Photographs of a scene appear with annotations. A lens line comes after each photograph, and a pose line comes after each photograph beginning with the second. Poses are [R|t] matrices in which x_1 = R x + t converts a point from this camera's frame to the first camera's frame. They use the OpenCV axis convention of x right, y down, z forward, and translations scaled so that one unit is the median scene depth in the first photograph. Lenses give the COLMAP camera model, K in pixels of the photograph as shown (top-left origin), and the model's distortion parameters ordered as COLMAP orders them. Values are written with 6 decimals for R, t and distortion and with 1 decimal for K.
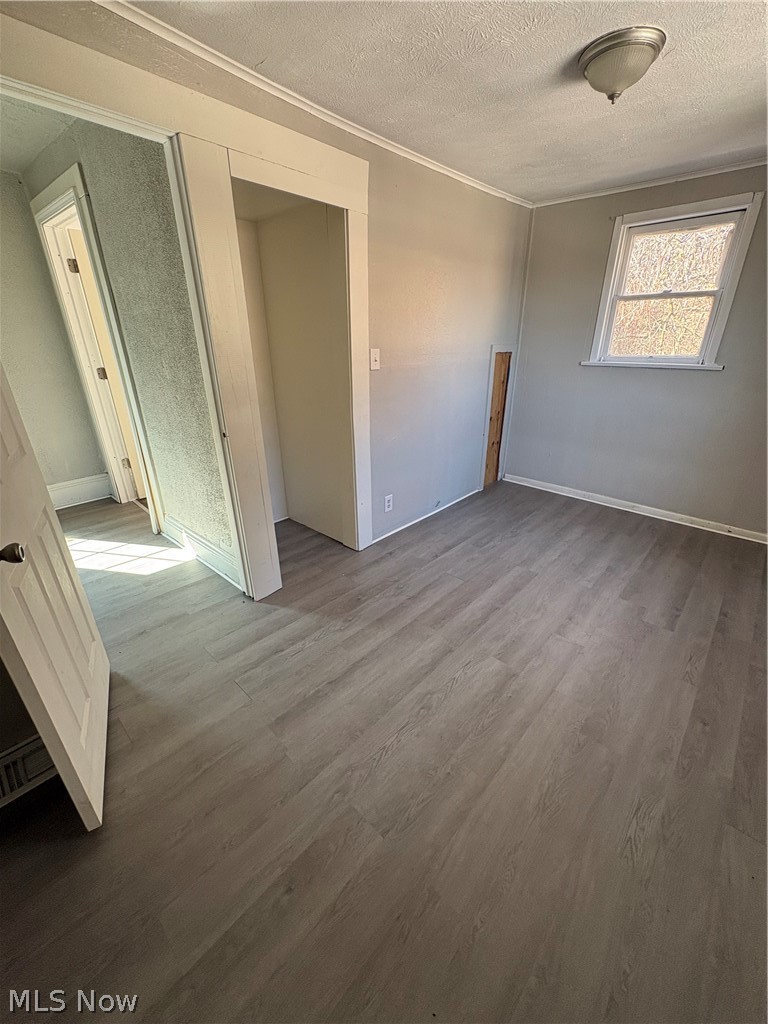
lens RADIAL K [[408.5, 0, 385.1], [0, 408.5, 511.2], [0, 0, 1]] dist [-0.001206, 0.000669]
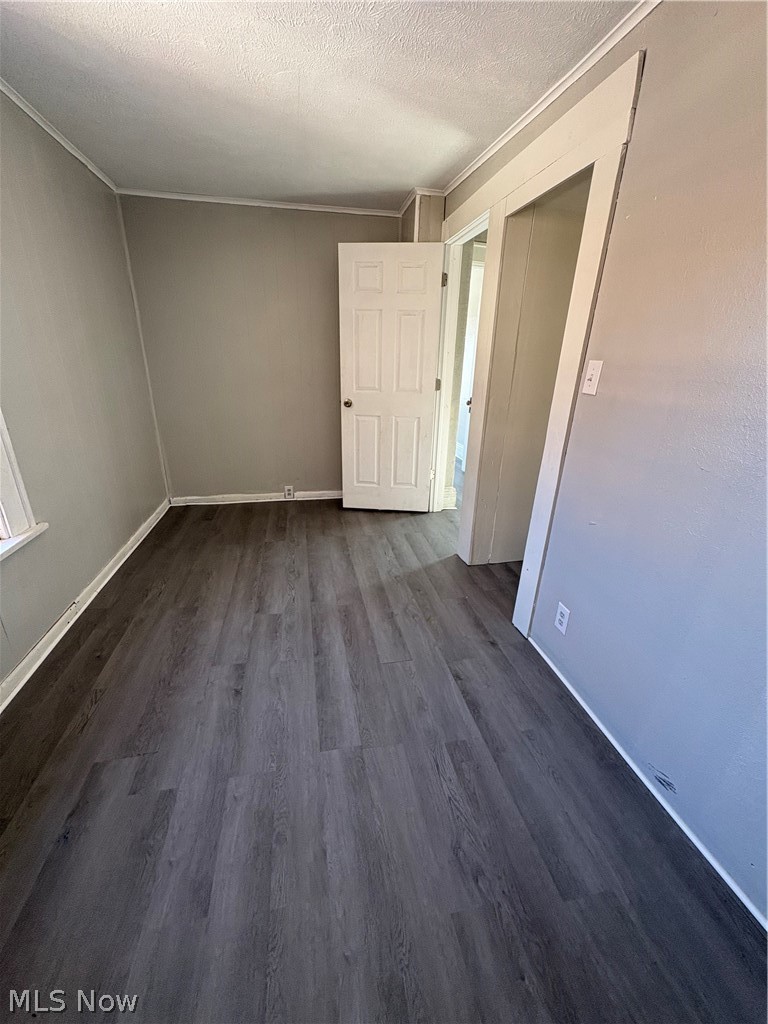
lens RADIAL K [[408.5, 0, 385.8], [0, 408.5, 511.2], [0, 0, 1]] dist [-0.001206, 0.000669]
pose [[-0.577756, 0.273722, -0.768943, 0.792103], [-0.351556, 0.766771, 0.537095, -0.509988], [0.736618, 0.580636, -0.346778, 1.279848]]
